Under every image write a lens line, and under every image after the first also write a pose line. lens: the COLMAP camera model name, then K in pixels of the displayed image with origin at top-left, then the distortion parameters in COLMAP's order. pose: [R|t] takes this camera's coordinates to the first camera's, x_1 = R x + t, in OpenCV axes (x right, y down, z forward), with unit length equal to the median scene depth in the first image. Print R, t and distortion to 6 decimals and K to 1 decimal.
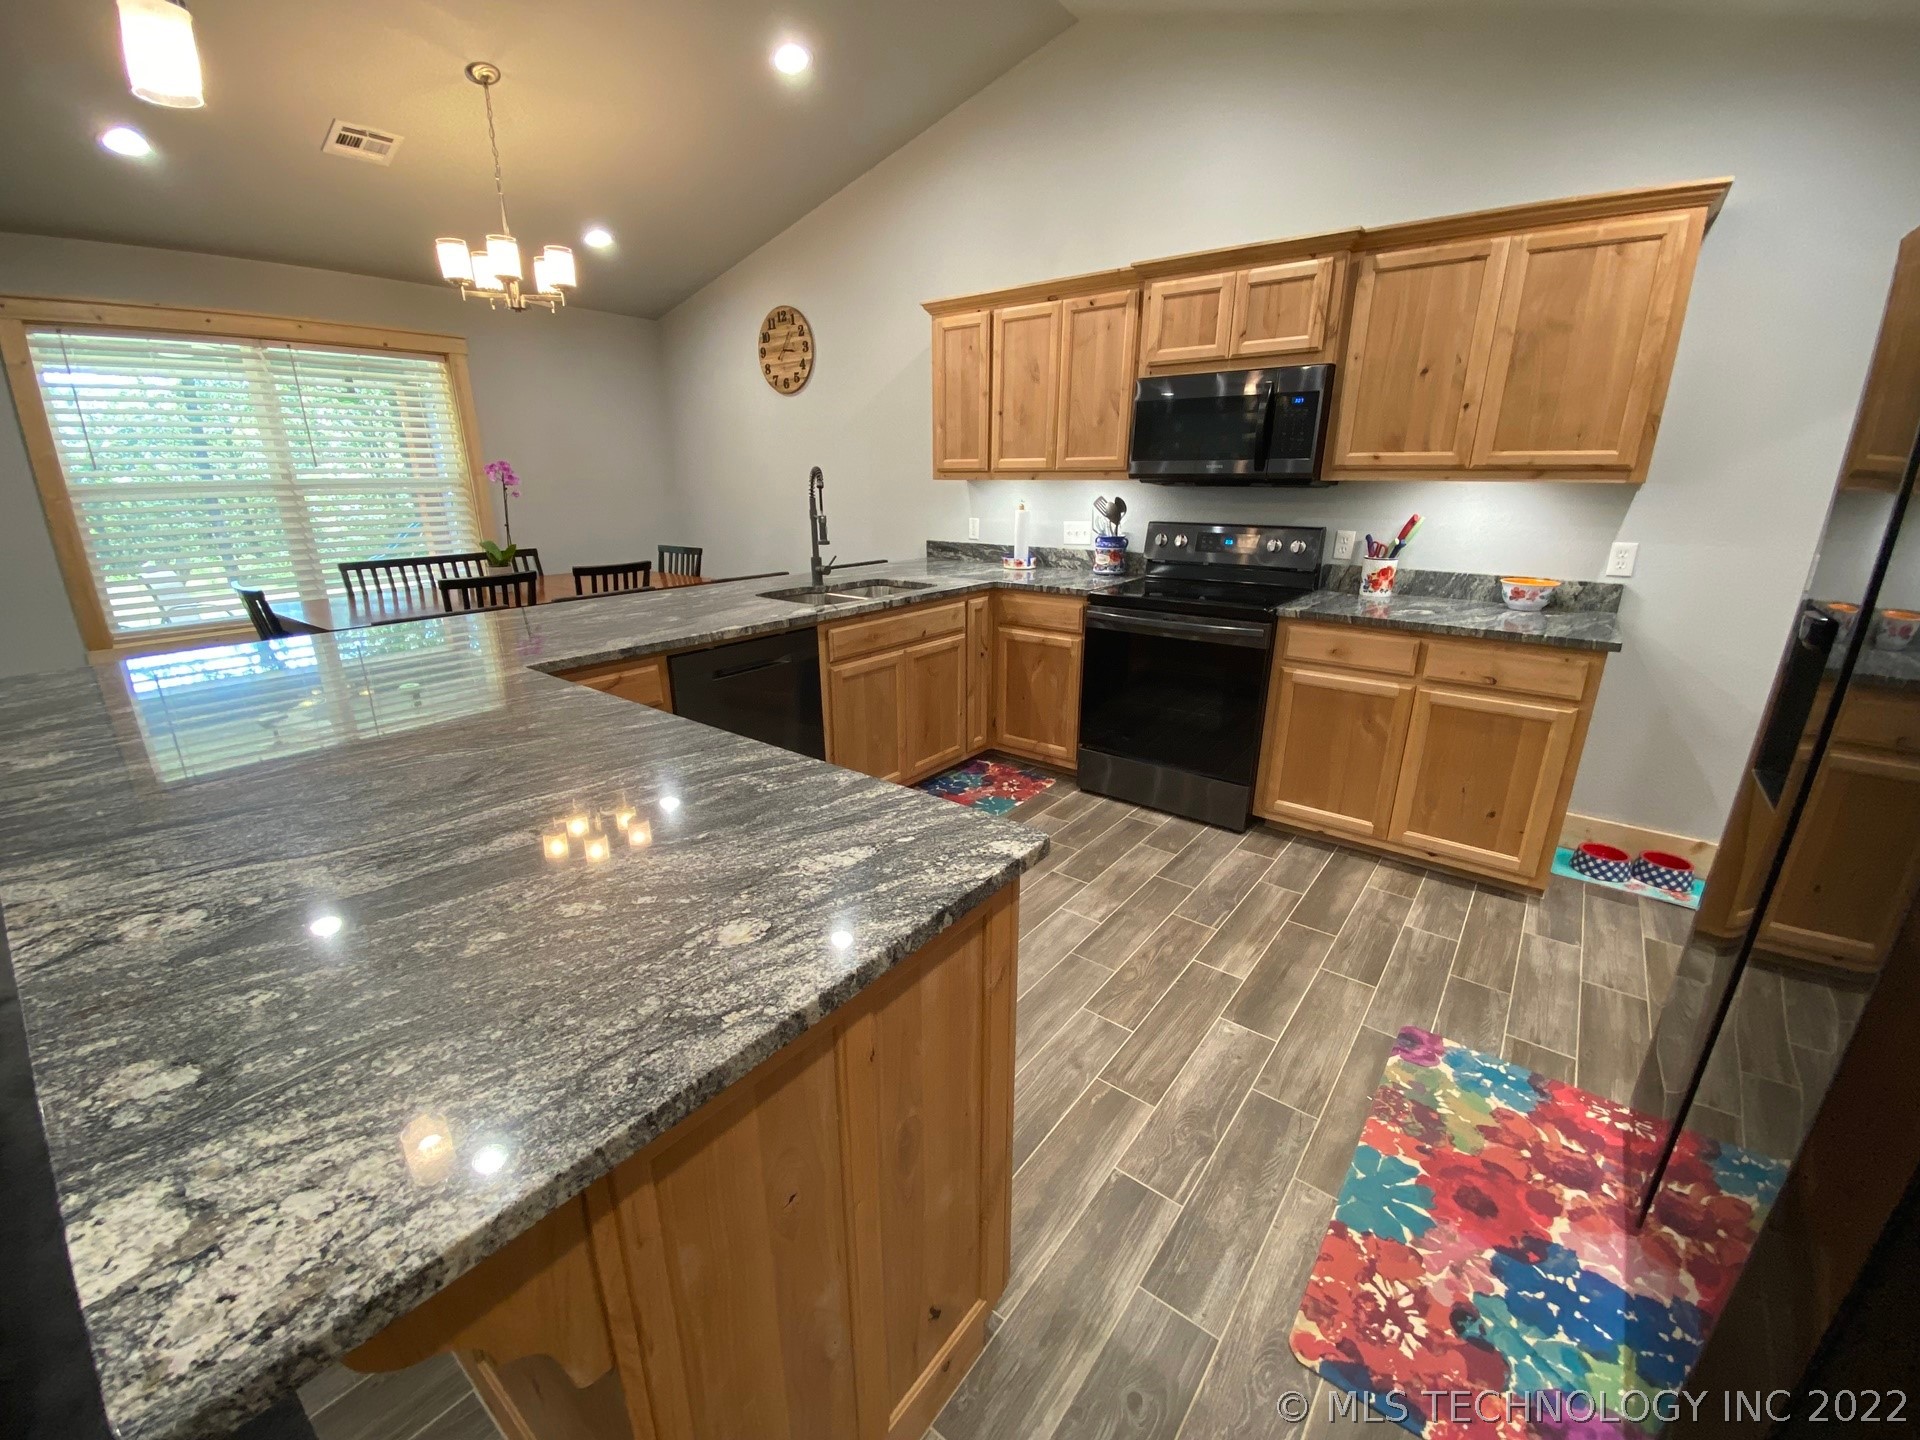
lens RADIAL K [[779.3, 0, 960.0], [0, 779.3, 720.0], [0, 0, 1]] dist [0.000730, -0.014780]
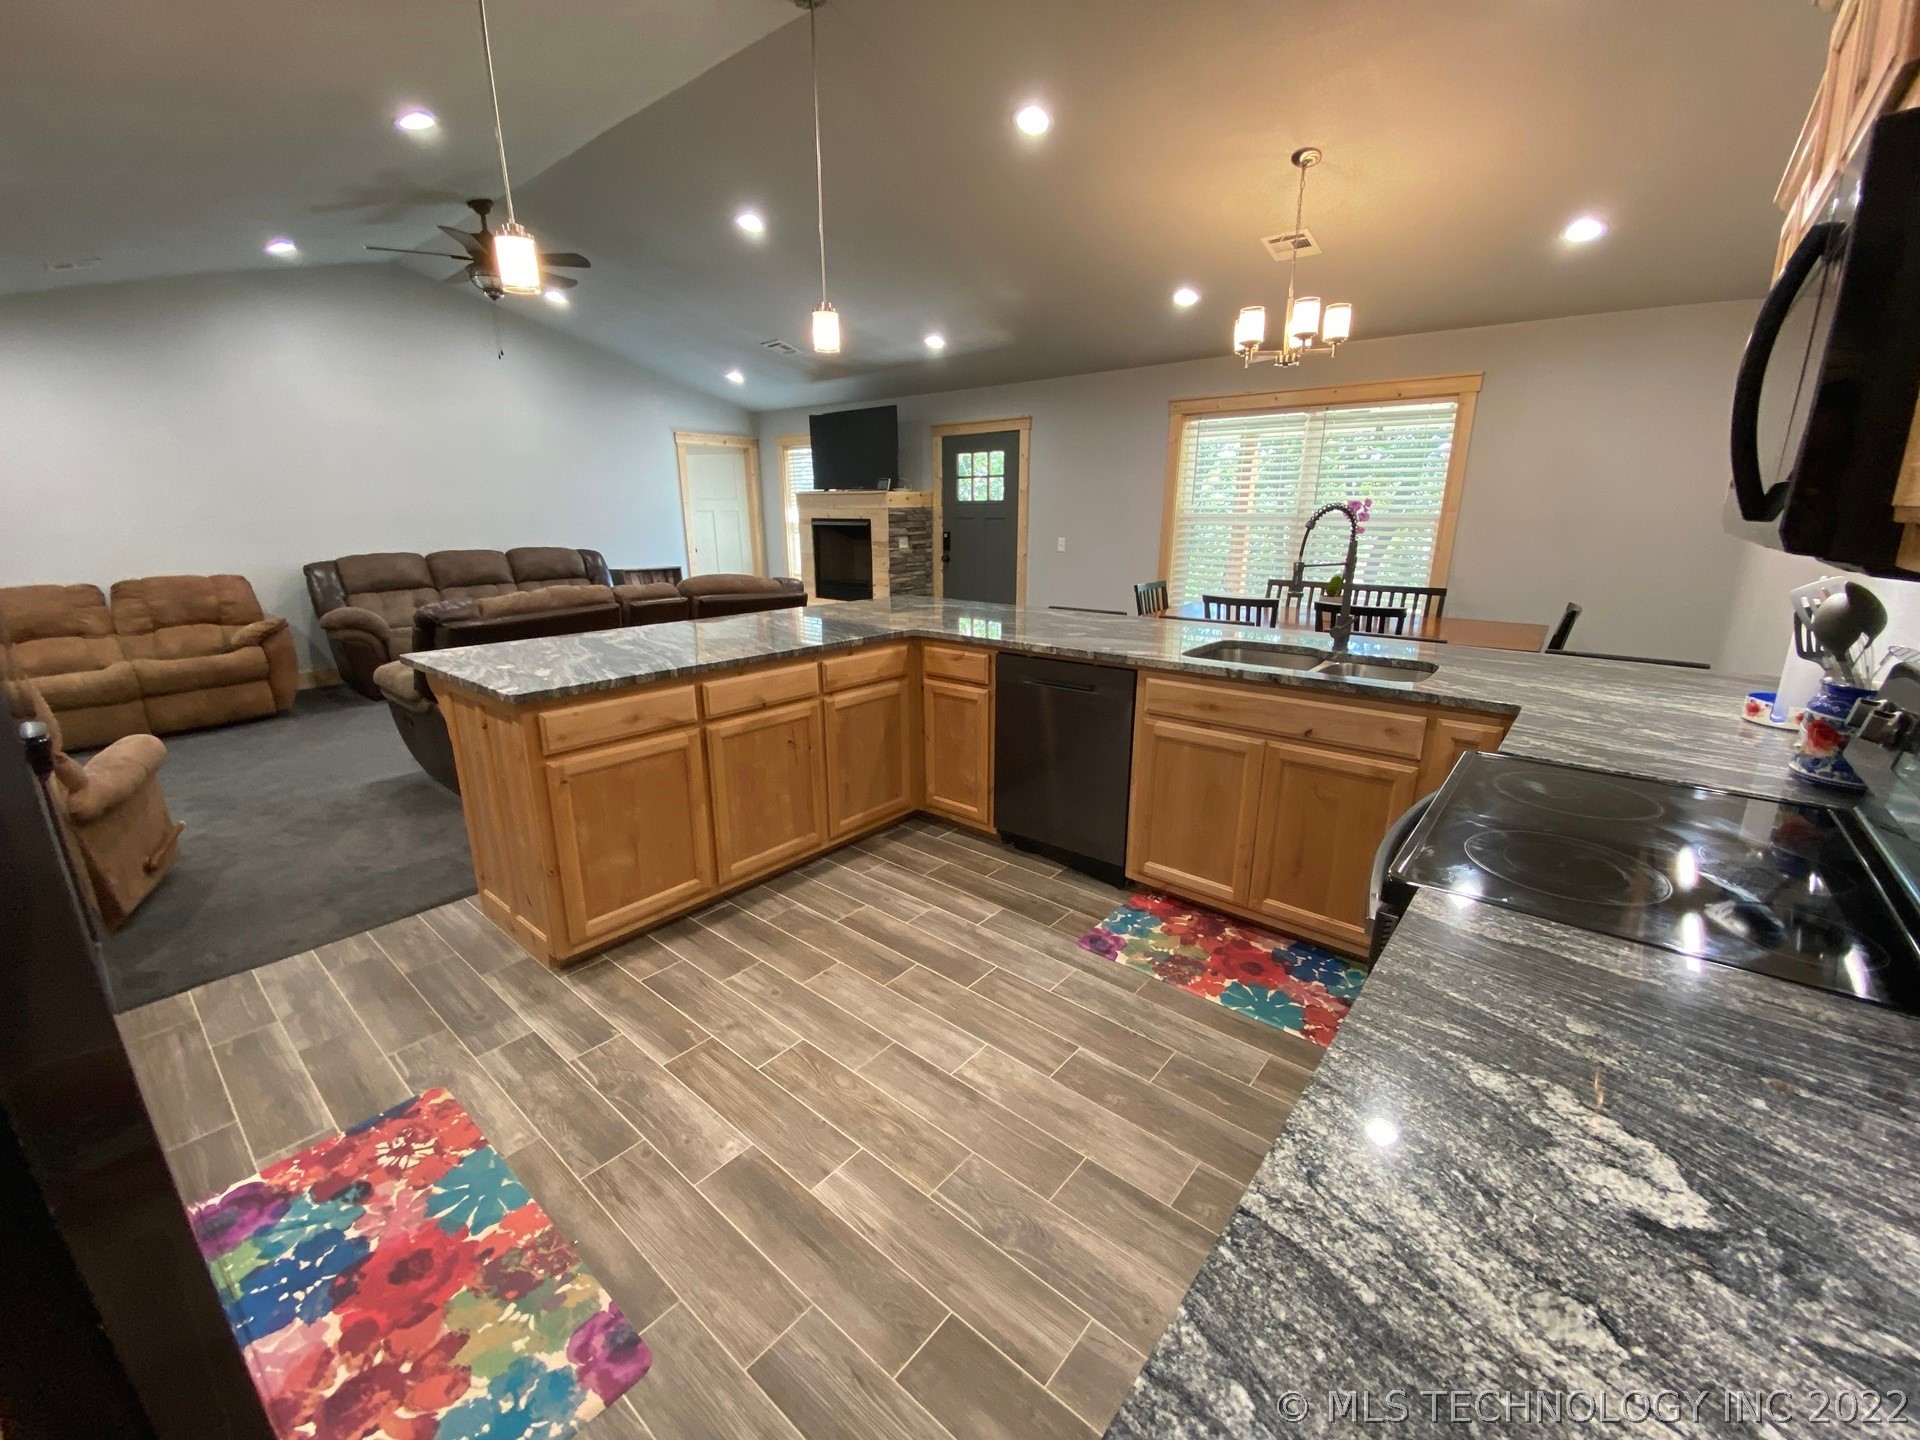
lens RADIAL K [[779.3, 0, 960.0], [0, 779.3, 720.0], [0, 0, 1]] dist [0.000730, -0.014780]
pose [[-0.033733, 0.269803, -0.962324, 1.369431], [-0.309284, 0.912789, 0.266757, -0.459009], [0.950371, 0.306630, 0.052655, 1.376699]]
